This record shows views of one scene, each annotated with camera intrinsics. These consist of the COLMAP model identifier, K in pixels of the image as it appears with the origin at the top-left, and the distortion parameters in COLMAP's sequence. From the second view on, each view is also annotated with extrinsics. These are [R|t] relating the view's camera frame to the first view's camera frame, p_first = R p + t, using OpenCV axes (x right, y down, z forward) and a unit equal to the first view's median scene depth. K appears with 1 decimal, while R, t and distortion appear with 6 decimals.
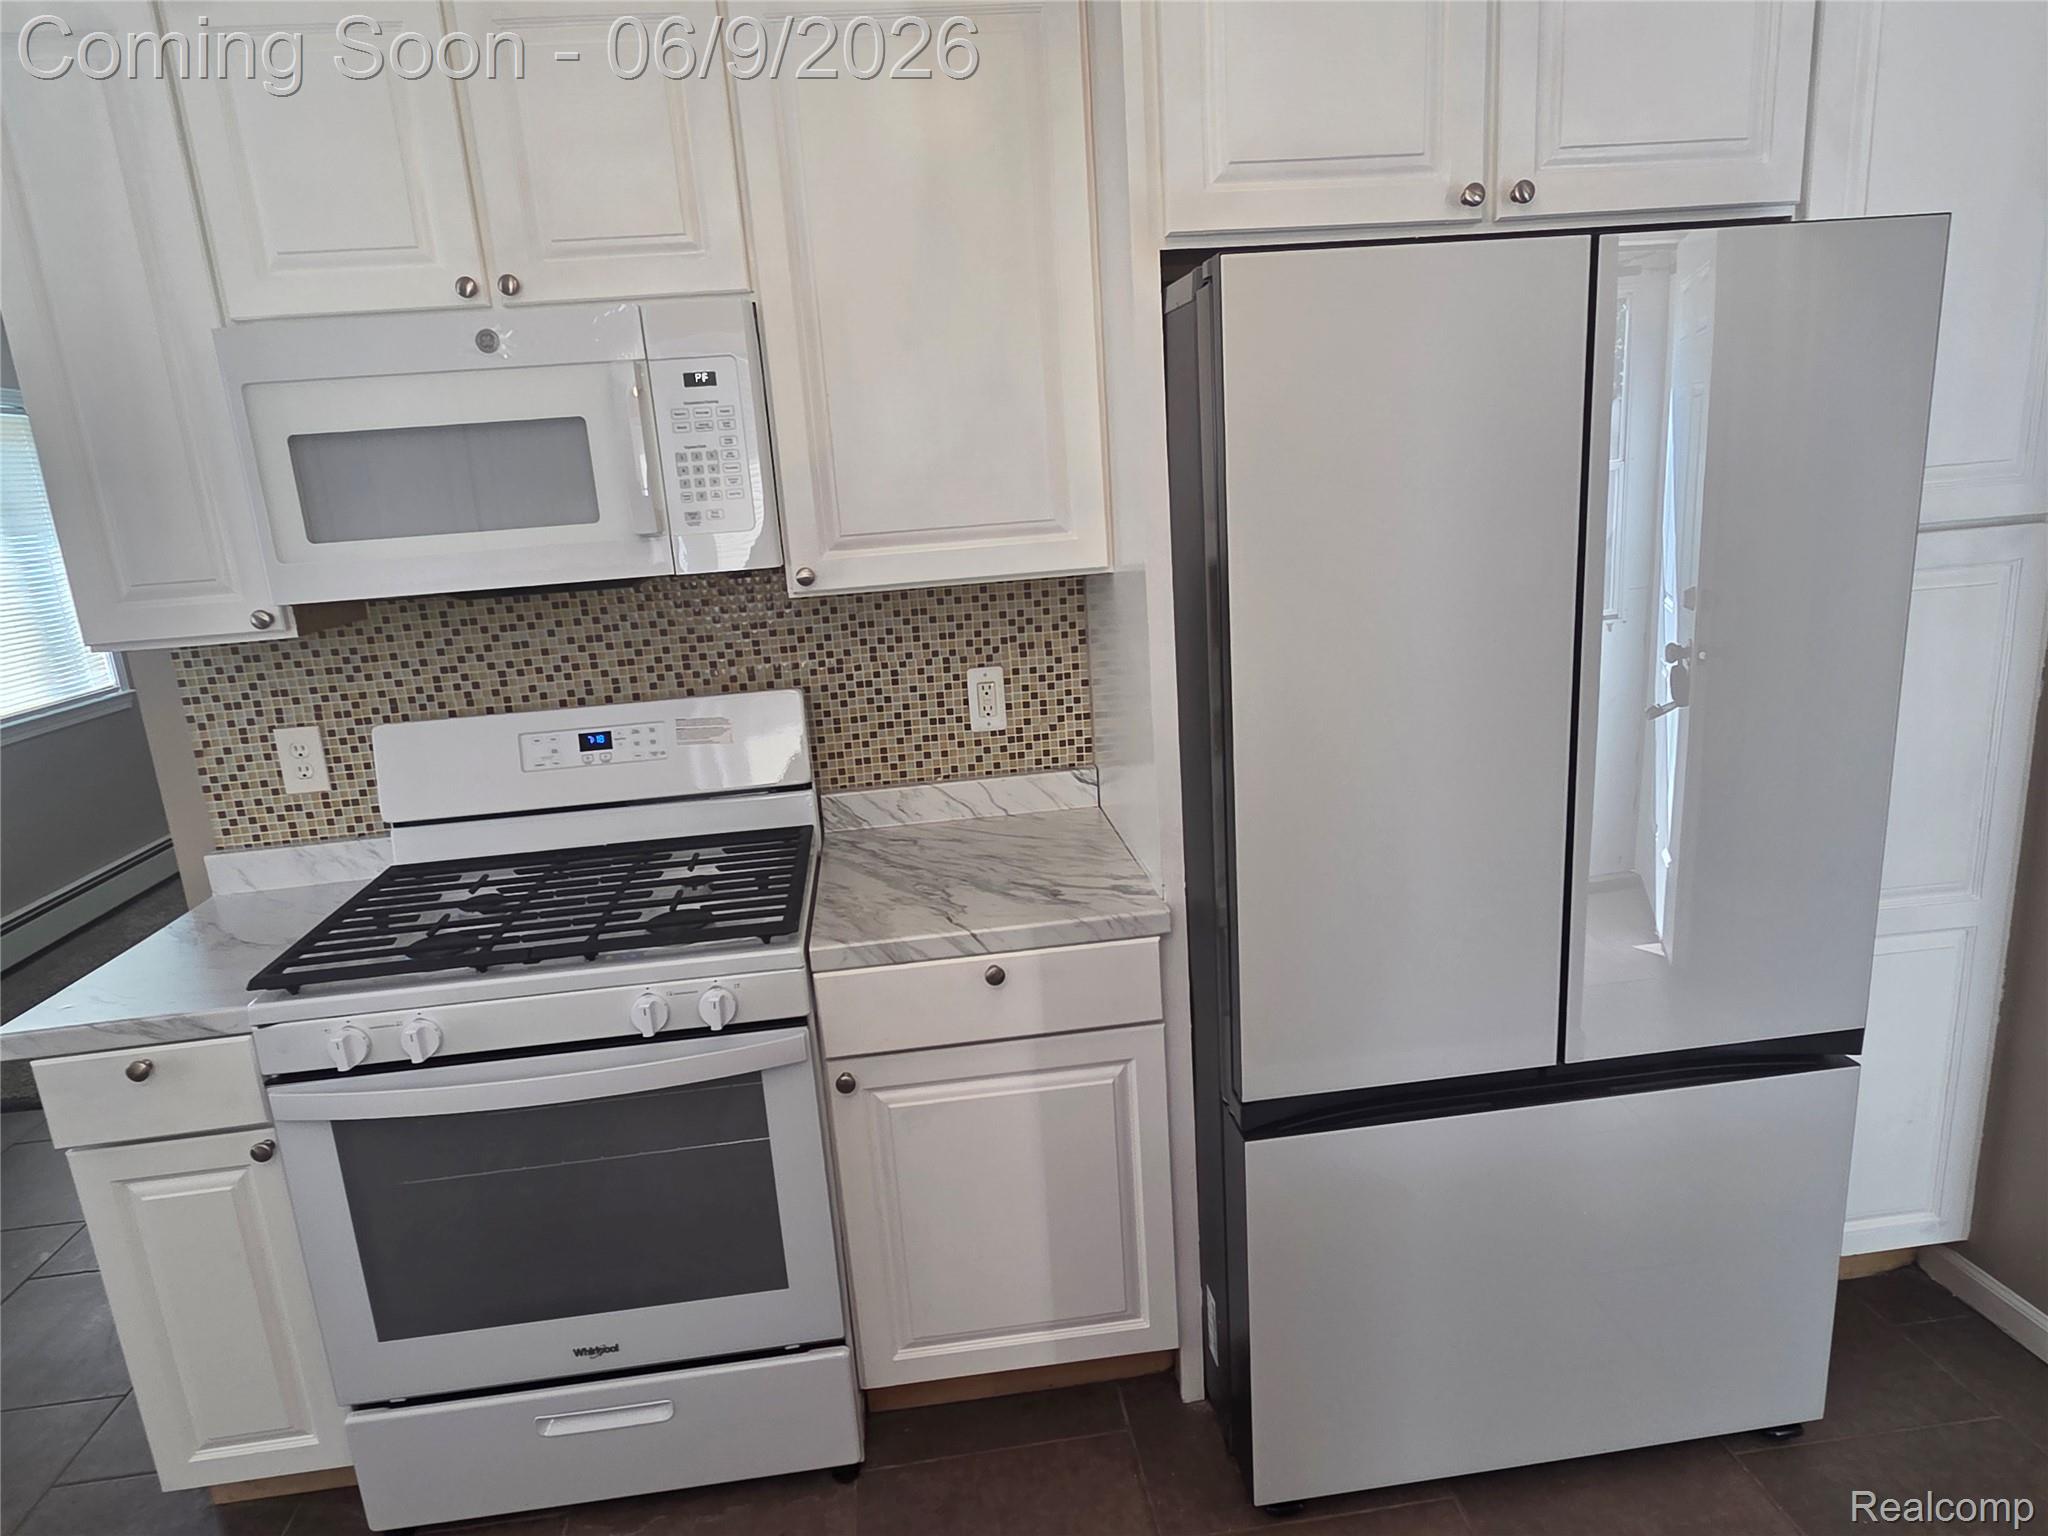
lens RADIAL K [[1237.4, 0, 1025.2], [0, 1237.4, 772.4], [0, 0, 1]] dist [-0.006812, 0.006424]
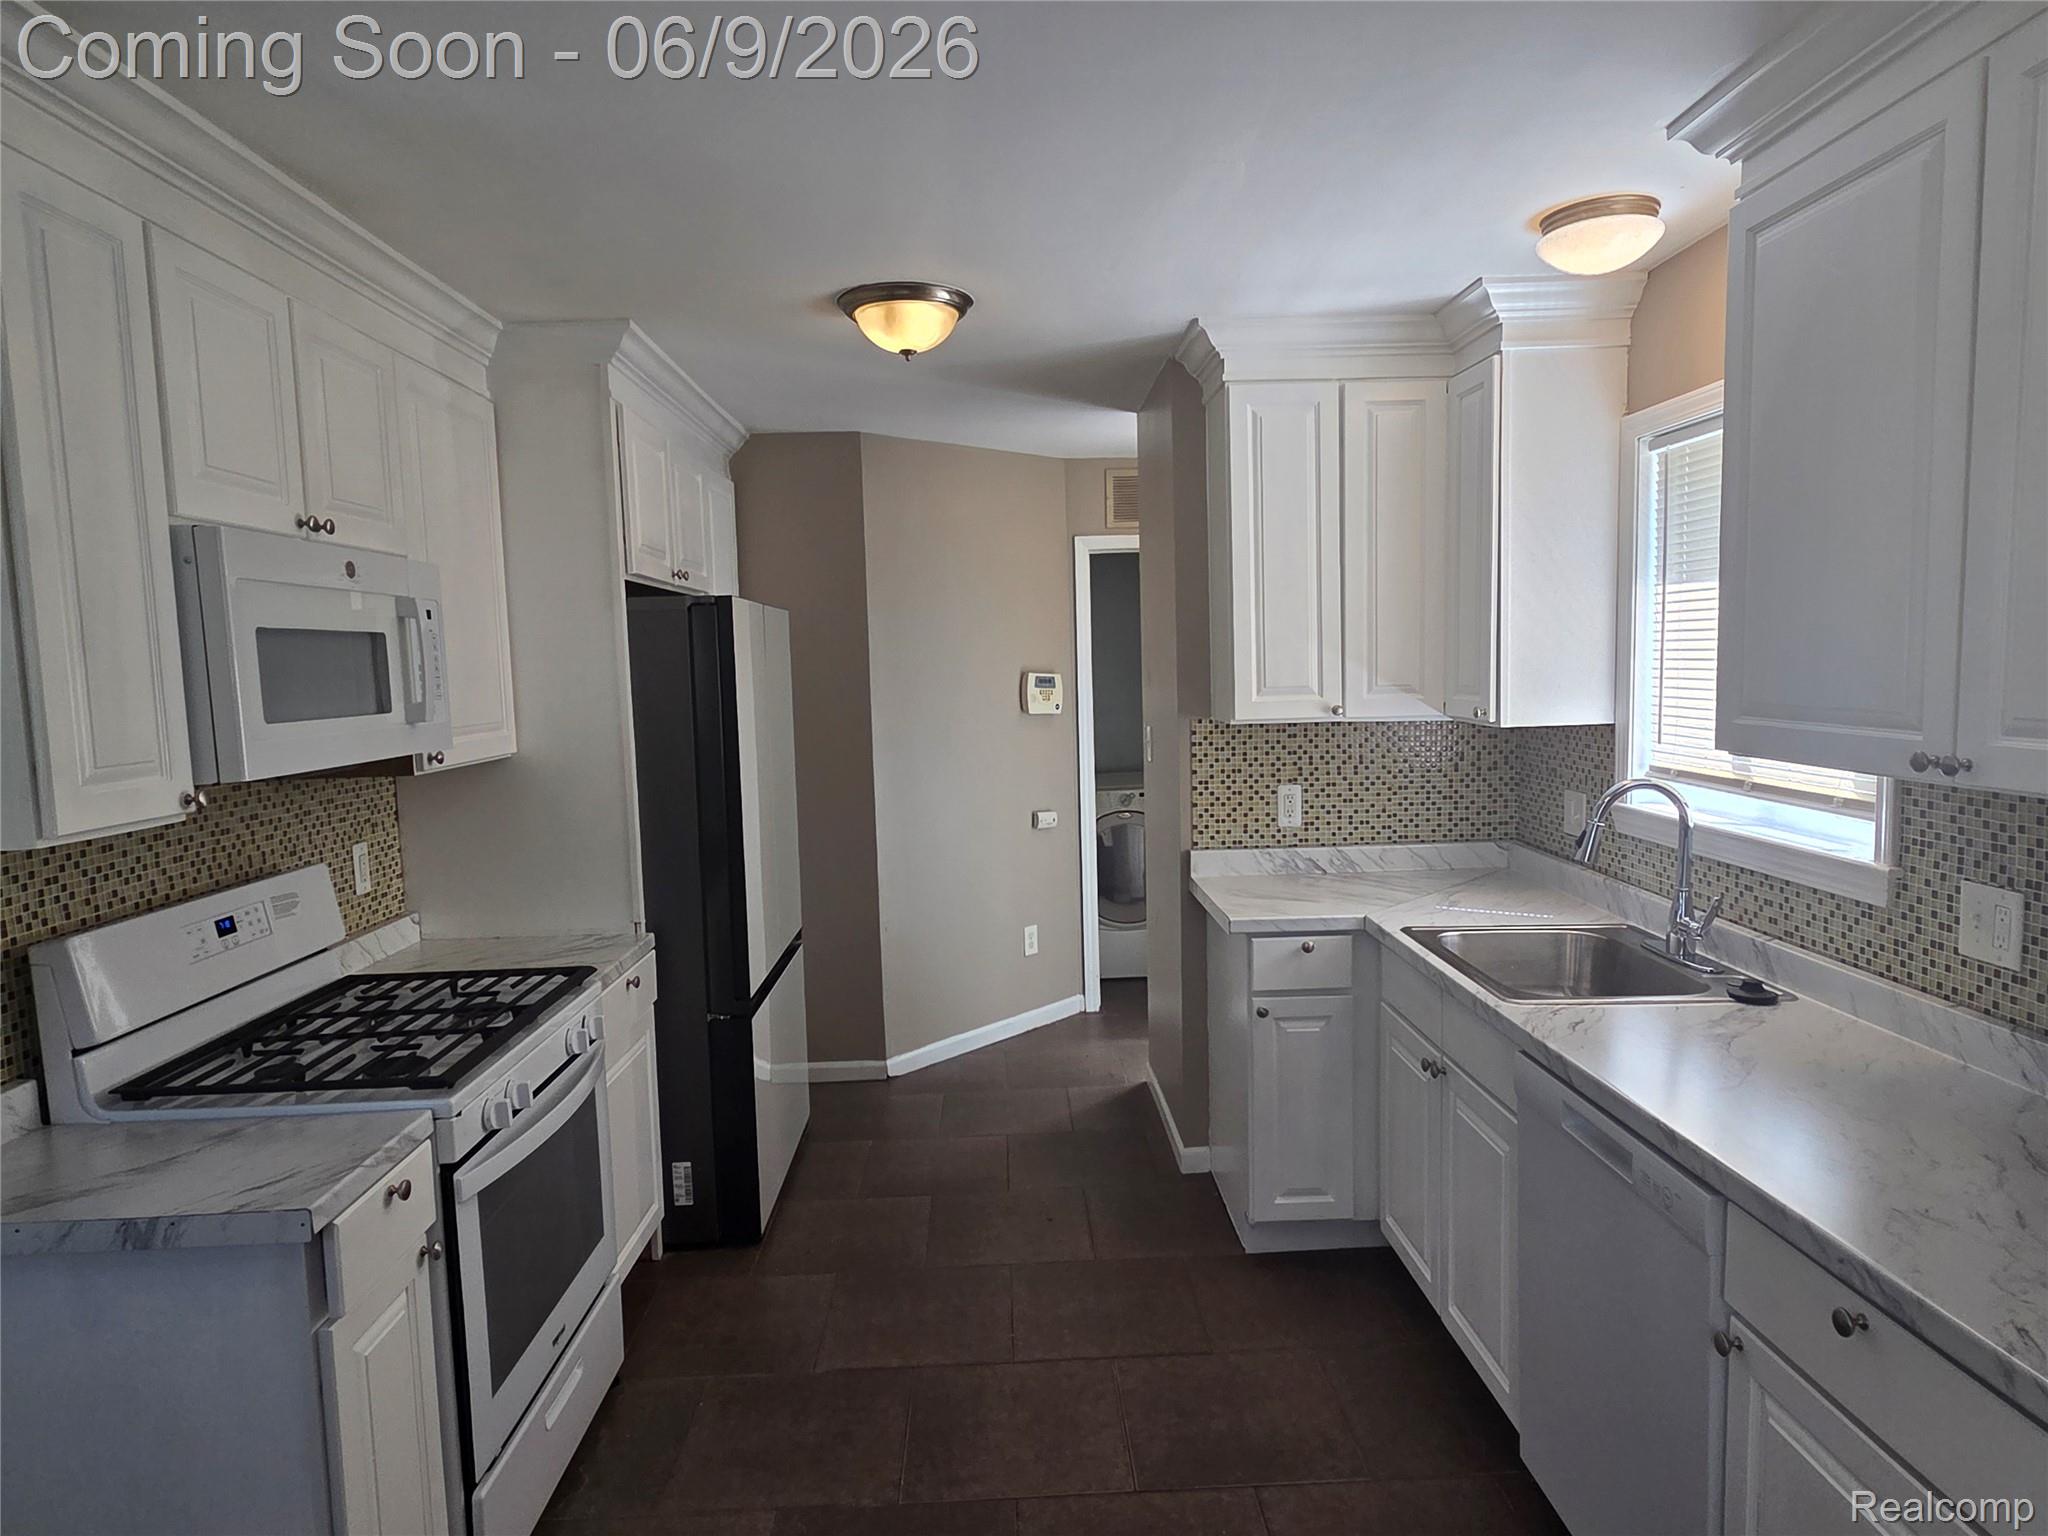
lens RADIAL K [[1237.4, 0, 1023.5], [0, 1237.4, 768.0], [0, 0, 1]] dist [-0.006812, 0.006424]
pose [[0.103009, -0.019520, 0.994489, -1.240592], [0.256732, 0.966453, -0.007623, 0.025186], [-0.960977, 0.256102, 0.104565, 0.196940]]
